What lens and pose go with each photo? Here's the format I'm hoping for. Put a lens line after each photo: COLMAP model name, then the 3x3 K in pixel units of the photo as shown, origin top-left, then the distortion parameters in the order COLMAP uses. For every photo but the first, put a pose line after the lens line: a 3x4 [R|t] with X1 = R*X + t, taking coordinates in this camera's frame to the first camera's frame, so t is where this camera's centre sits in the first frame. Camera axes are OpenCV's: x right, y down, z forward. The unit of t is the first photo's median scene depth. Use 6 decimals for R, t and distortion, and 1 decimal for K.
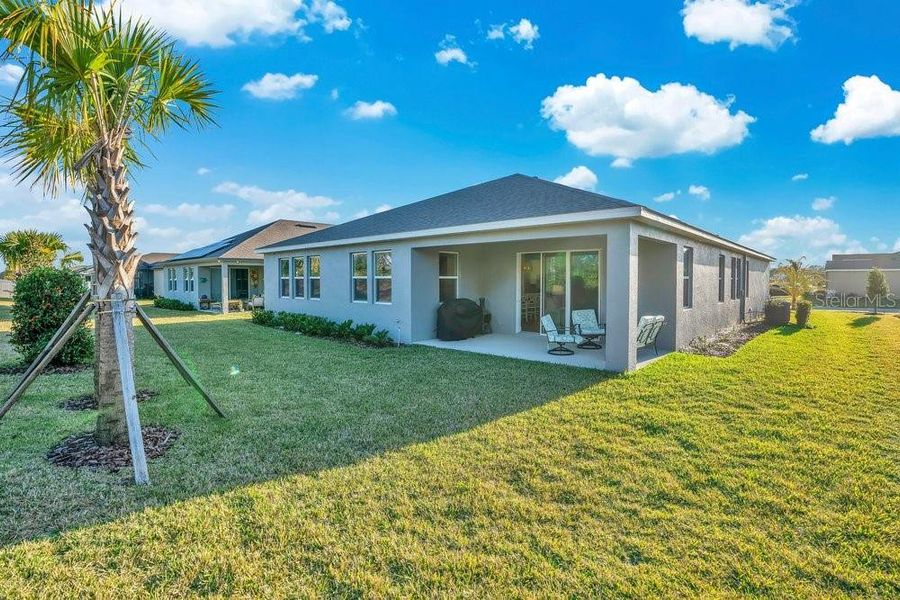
lens RADIAL K [[428.0, 0, 481.3], [0, 428.0, 278.9], [0, 0, 1]] dist [-0.000518, 0.000003]
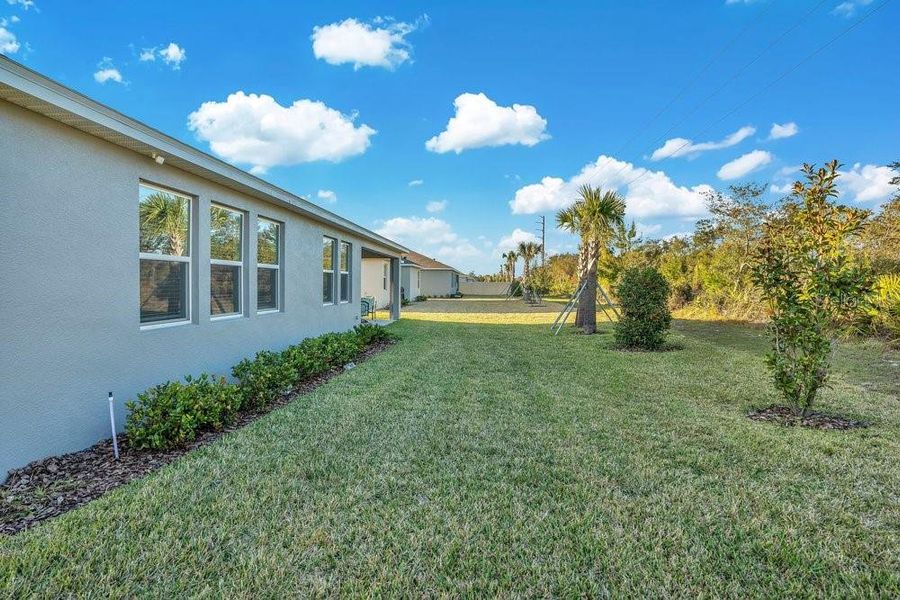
lens RADIAL K [[428.0, 0, 481.3], [0, 428.0, 278.9], [0, 0, 1]] dist [-0.000518, 0.000003]
pose [[0.999996, -0.001746, 0.002368, 0.915265], [0.001713, 0.999903, 0.013803, 0.002290], [-0.002392, -0.013799, 0.999902, -0.142146]]
